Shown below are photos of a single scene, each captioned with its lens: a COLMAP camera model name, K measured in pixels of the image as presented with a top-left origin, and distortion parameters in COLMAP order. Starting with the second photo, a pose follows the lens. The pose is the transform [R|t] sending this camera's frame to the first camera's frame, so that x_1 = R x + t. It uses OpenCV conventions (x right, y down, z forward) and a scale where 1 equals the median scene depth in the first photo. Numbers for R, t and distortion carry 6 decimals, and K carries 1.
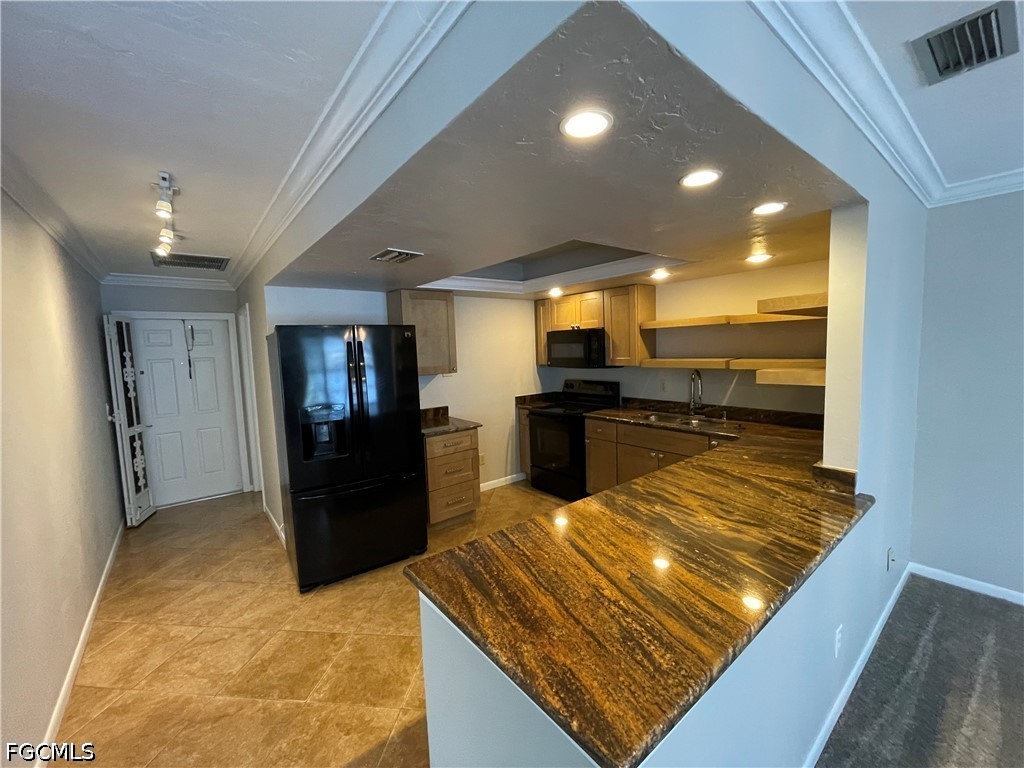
lens RADIAL K [[412.5, 0, 515.7], [0, 412.5, 383.4], [0, 0, 1]] dist [-0.003996, 0.000137]
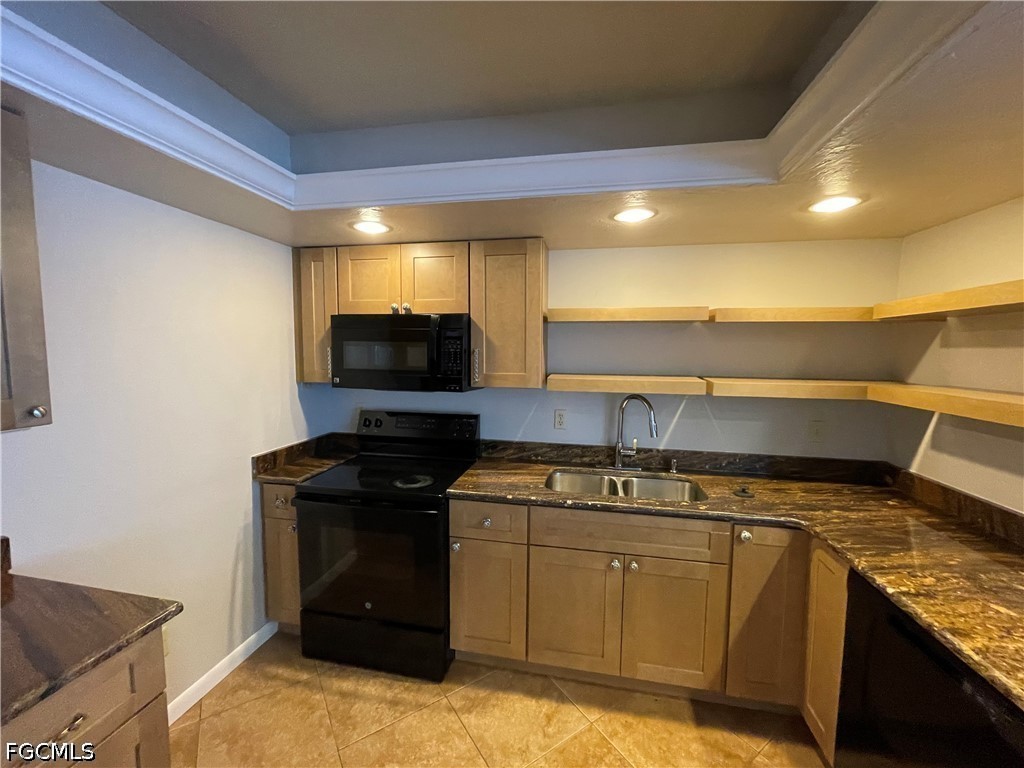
lens RADIAL K [[412.5, 0, 510.7], [0, 412.5, 383.4], [0, 0, 1]] dist [-0.003996, 0.000137]
pose [[0.770824, -0.010624, 0.636959, -0.086012], [0.020861, 0.999746, -0.008570, -0.046812], [-0.636706, 0.019894, 0.770850, 0.633671]]
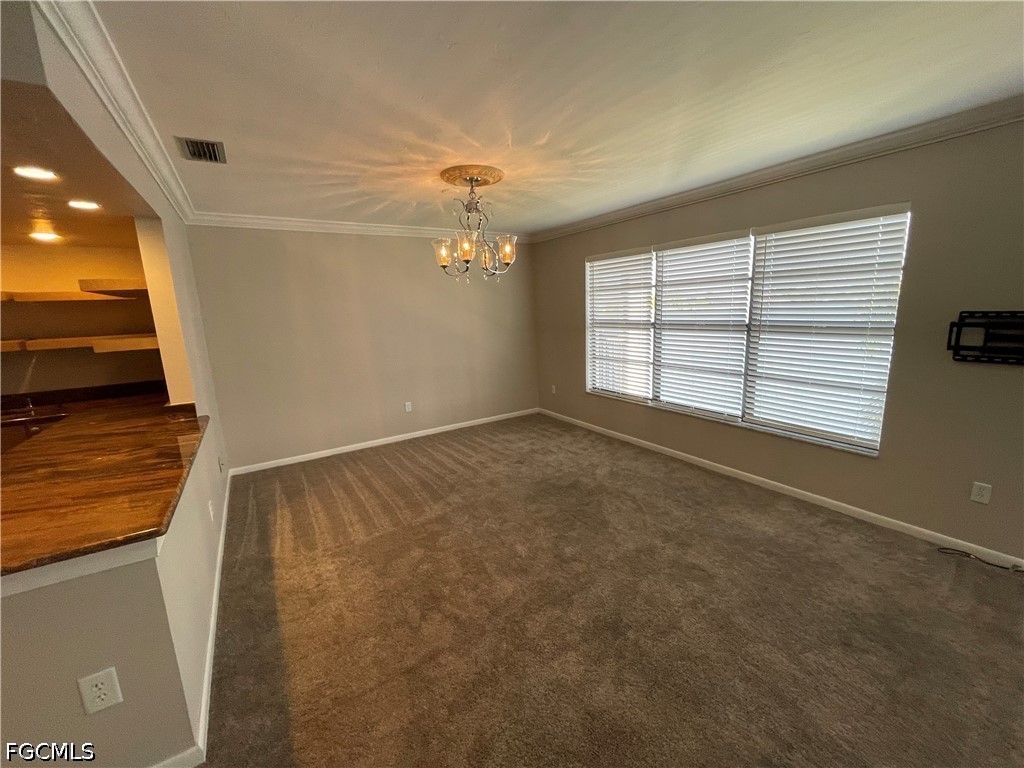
lens RADIAL K [[412.5, 0, 510.5], [0, 412.5, 383.8], [0, 0, 1]] dist [-0.003996, 0.000137]
pose [[0.116992, -0.153857, 0.981143, -0.237676], [0.121825, 0.982689, 0.139574, 0.037003], [-0.985633, 0.103198, 0.133710, -0.164387]]
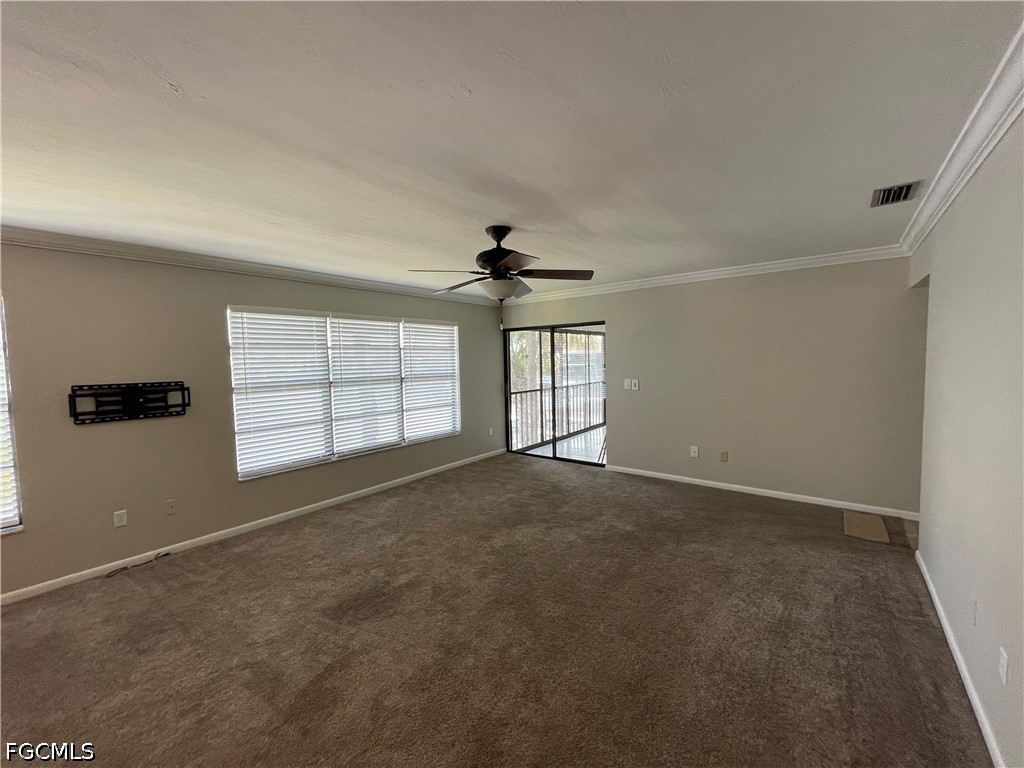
lens RADIAL K [[412.5, 0, 513.9], [0, 412.5, 381.7], [0, 0, 1]] dist [-0.003996, 0.000137]
pose [[-0.972552, 0.064898, -0.223451, -0.172644], [0.032018, 0.988508, 0.147742, 0.003043], [0.230471, 0.136532, -0.963453, 0.181642]]
